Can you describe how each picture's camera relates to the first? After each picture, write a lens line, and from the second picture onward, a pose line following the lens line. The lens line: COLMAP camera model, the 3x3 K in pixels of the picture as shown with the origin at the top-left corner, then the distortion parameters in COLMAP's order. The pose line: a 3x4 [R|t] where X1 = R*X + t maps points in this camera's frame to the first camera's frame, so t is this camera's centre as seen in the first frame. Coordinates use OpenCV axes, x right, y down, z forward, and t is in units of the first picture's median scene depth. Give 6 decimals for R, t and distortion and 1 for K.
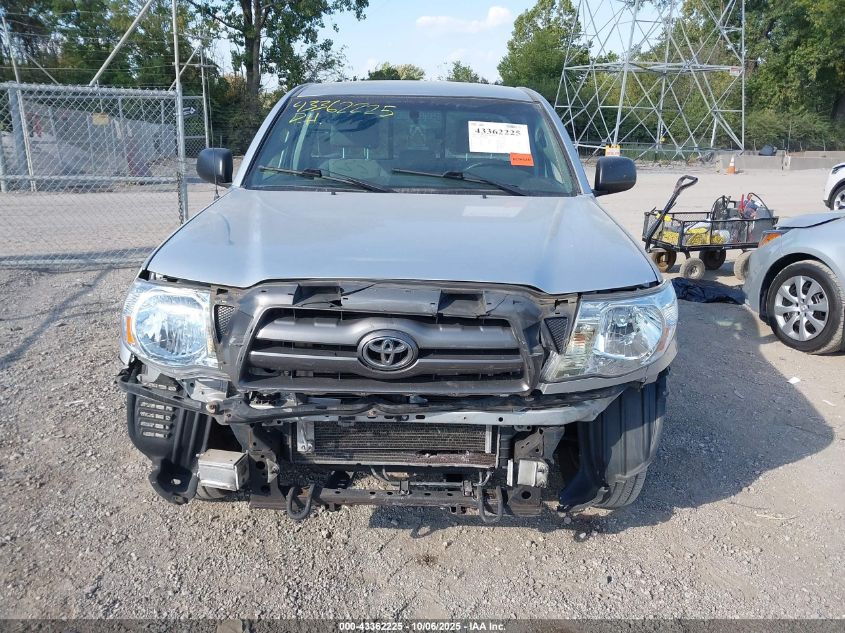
lens RADIAL K [[718.9, 0, 422.5], [0, 718.9, 316.5], [0, 0, 1]] dist [0.050187, -0.013048]
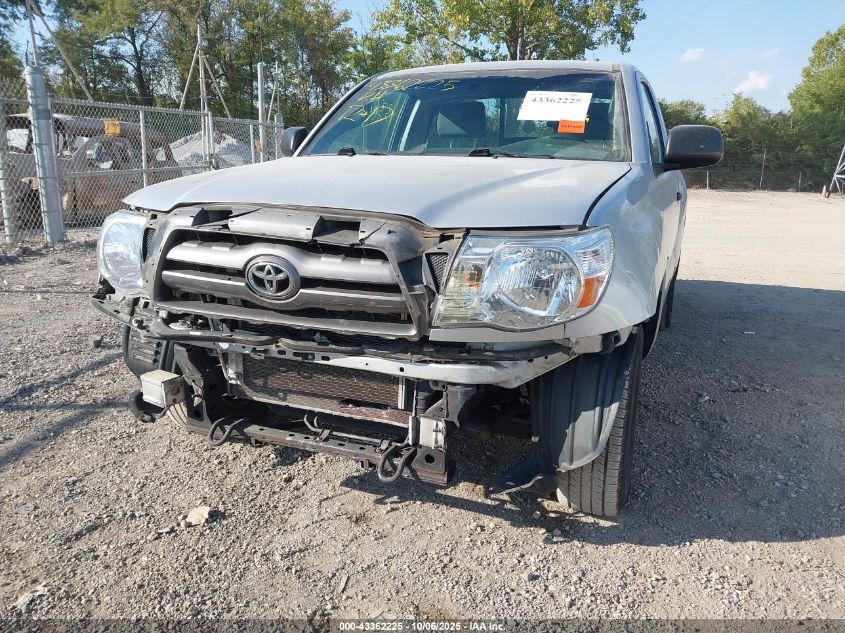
lens RADIAL K [[711.0, 0, 422.5], [0, 711.0, 316.5], [0, 0, 1]] dist [0.015484, 0.015736]
pose [[0.923889, 0.077181, -0.374796, 0.484618], [-0.097816, 0.994542, -0.036318, 0.109333], [0.369947, 0.070215, 0.926396, 0.164902]]
